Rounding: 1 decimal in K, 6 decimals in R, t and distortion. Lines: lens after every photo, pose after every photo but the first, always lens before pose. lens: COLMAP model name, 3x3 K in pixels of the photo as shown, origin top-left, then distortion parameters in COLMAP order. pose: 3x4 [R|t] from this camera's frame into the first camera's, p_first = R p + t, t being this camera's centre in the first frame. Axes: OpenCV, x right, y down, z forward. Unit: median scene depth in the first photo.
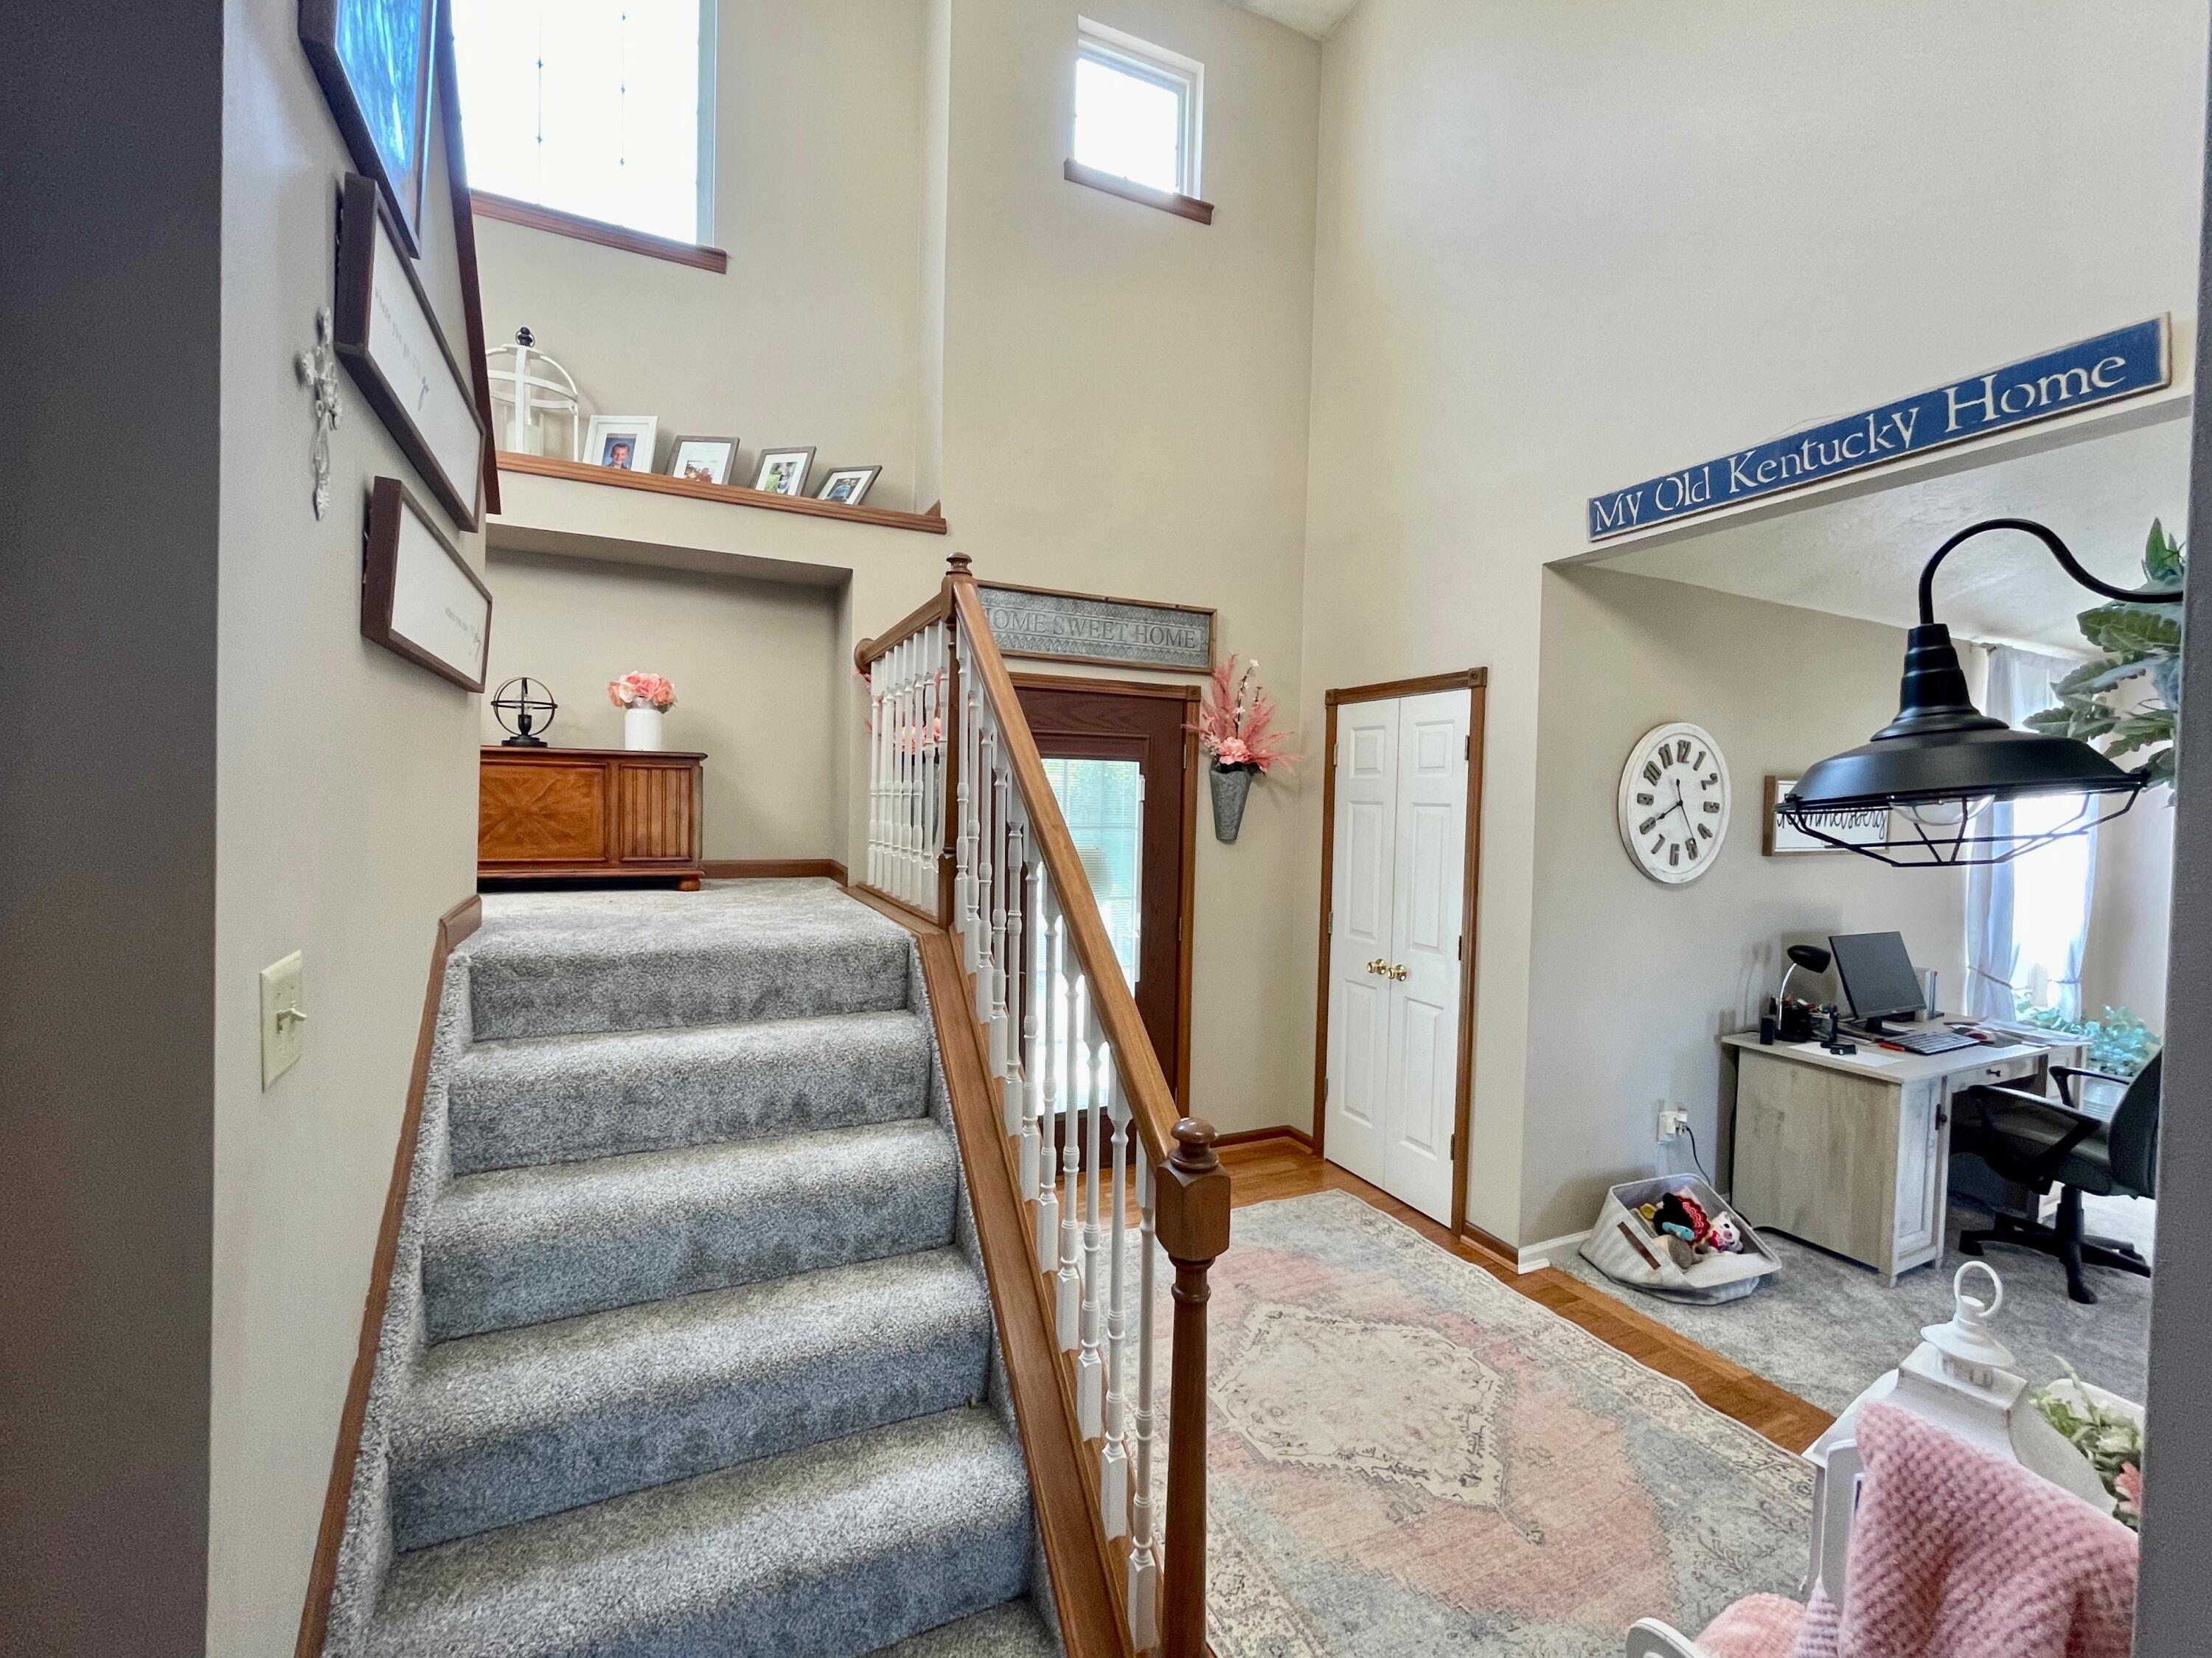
lens RADIAL K [[941.3, 0, 1101.1], [0, 941.3, 834.7], [0, 0, 1]] dist [0.000918, -0.000001]
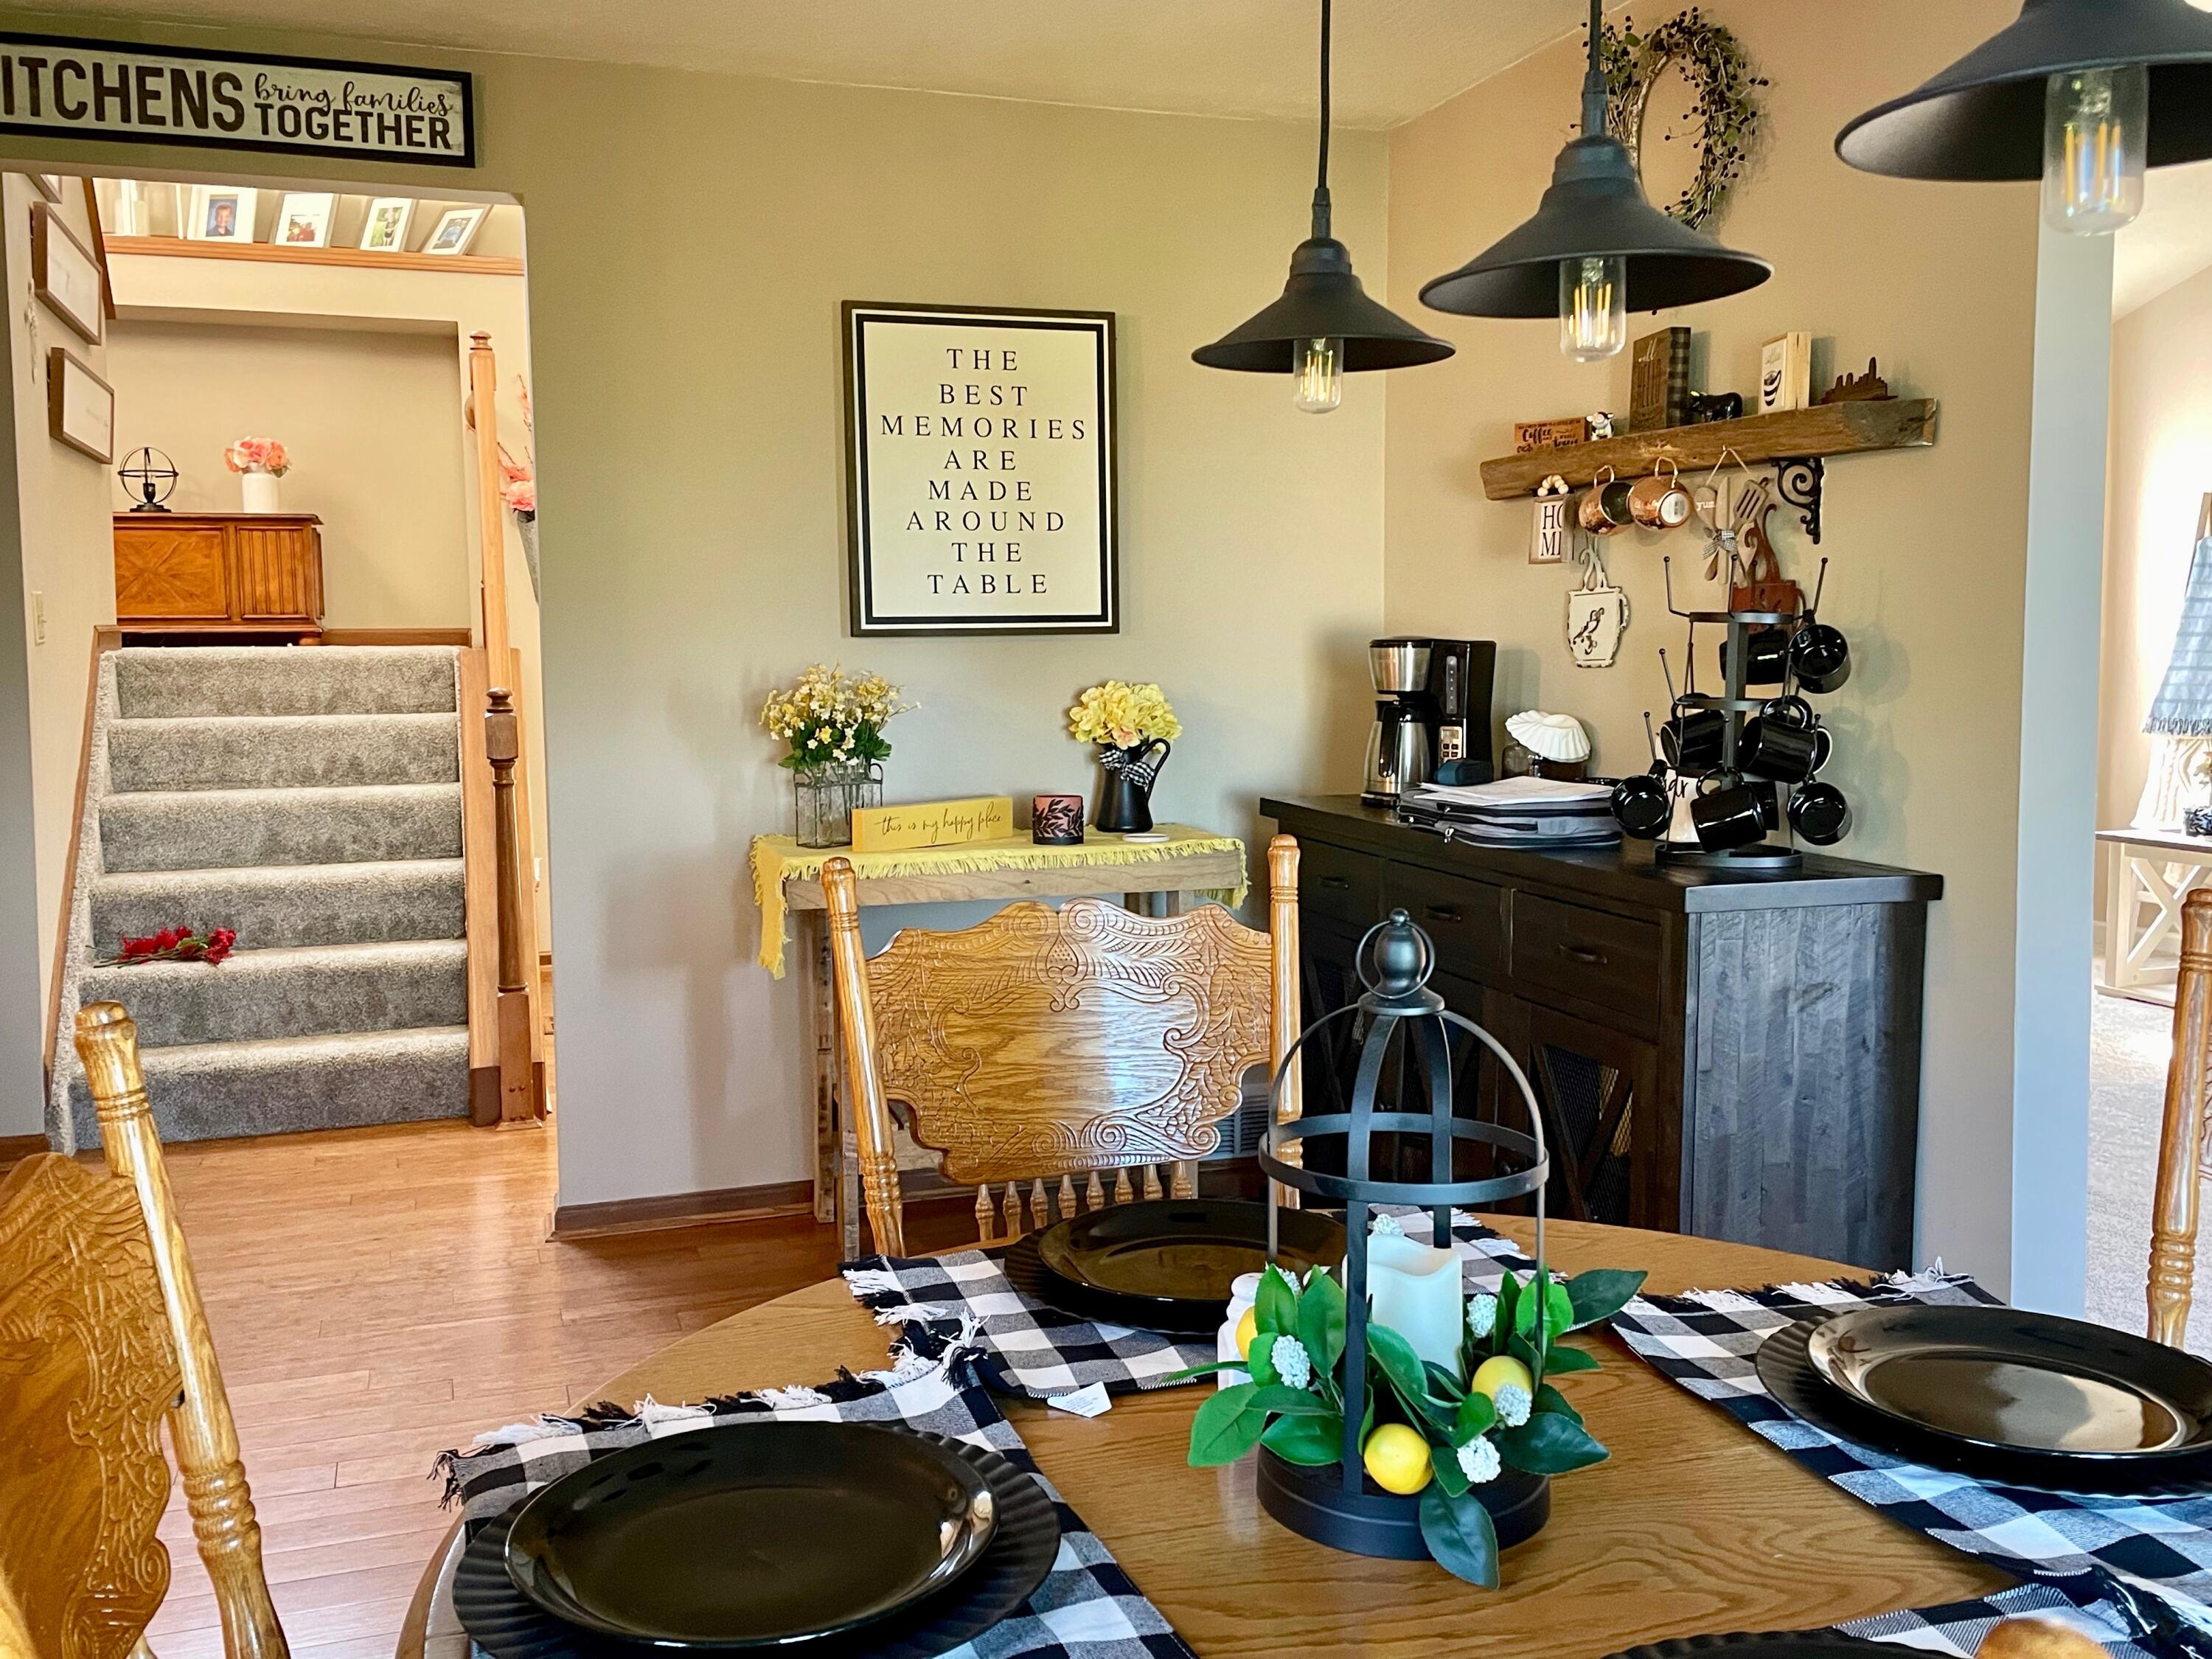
lens RADIAL K [[1960.6, 0, 1103.9], [0, 1960.6, 818.4], [0, 0, 1]] dist [0.050108, -0.027372]
pose [[0.992681, -0.022483, -0.118659, 0.734099], [0.029017, 0.998139, 0.053627, 0.166232], [0.117232, -0.056678, 0.991486, -1.142700]]
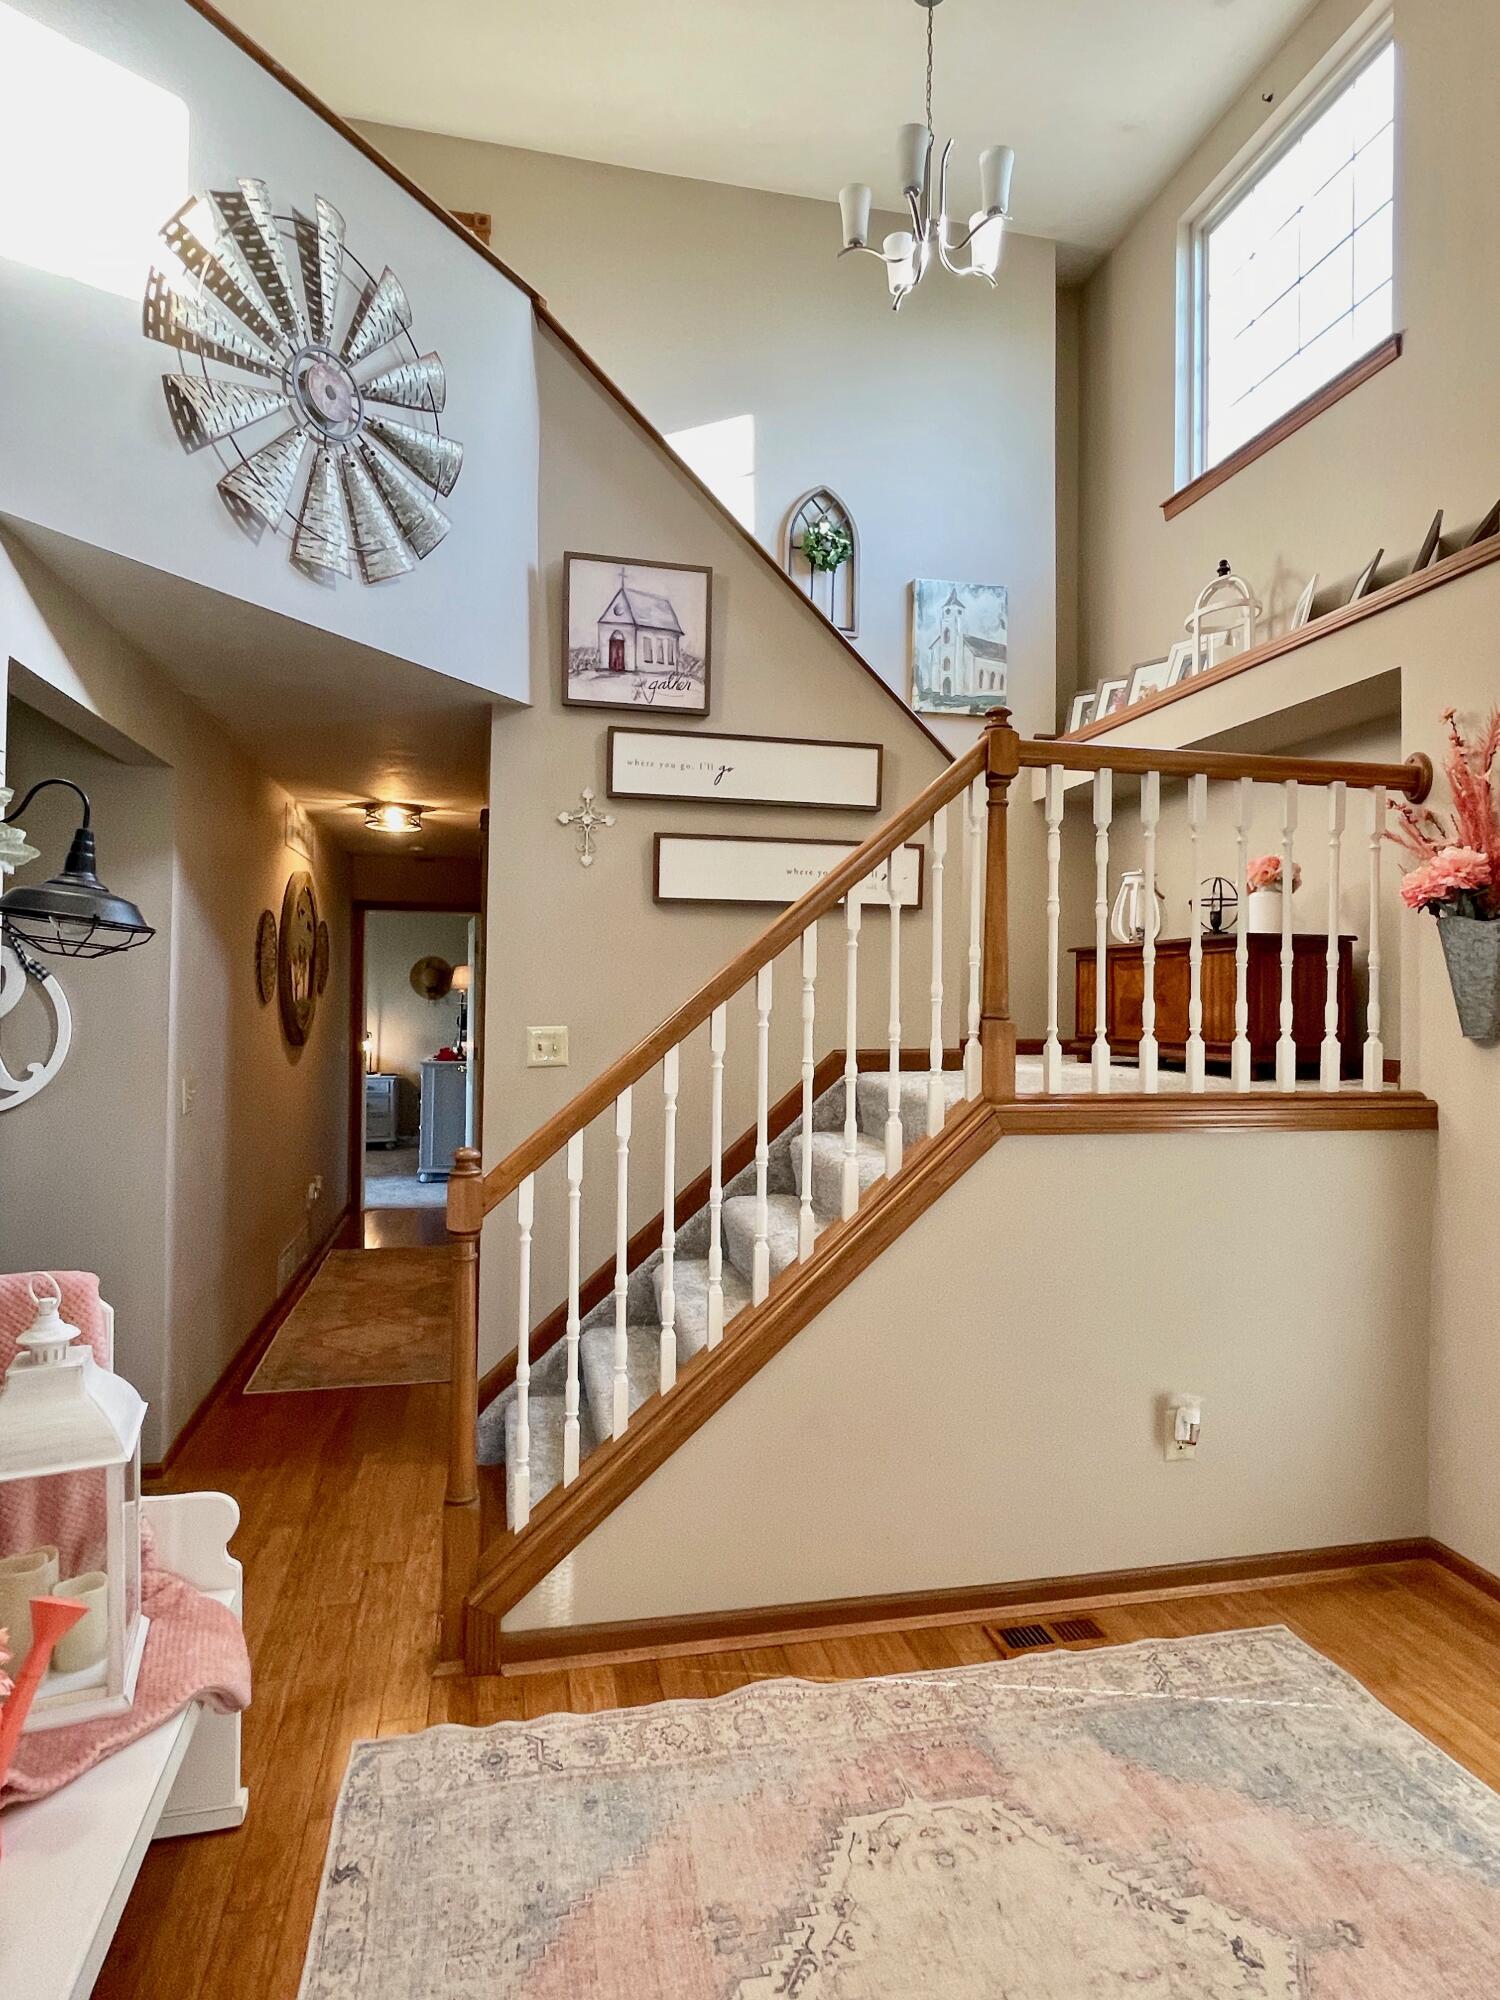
lens RADIAL K [[1107.5, 0, 749.9], [0, 1107.5, 999.1], [0, 0, 1]] dist [0.001289, 0.000156]
pose [[-0.217734, -0.027952, -0.975608, 0.792004], [-0.052428, 0.998482, -0.016906, 0.024497], [0.974599, 0.047468, -0.218869, 0.804688]]
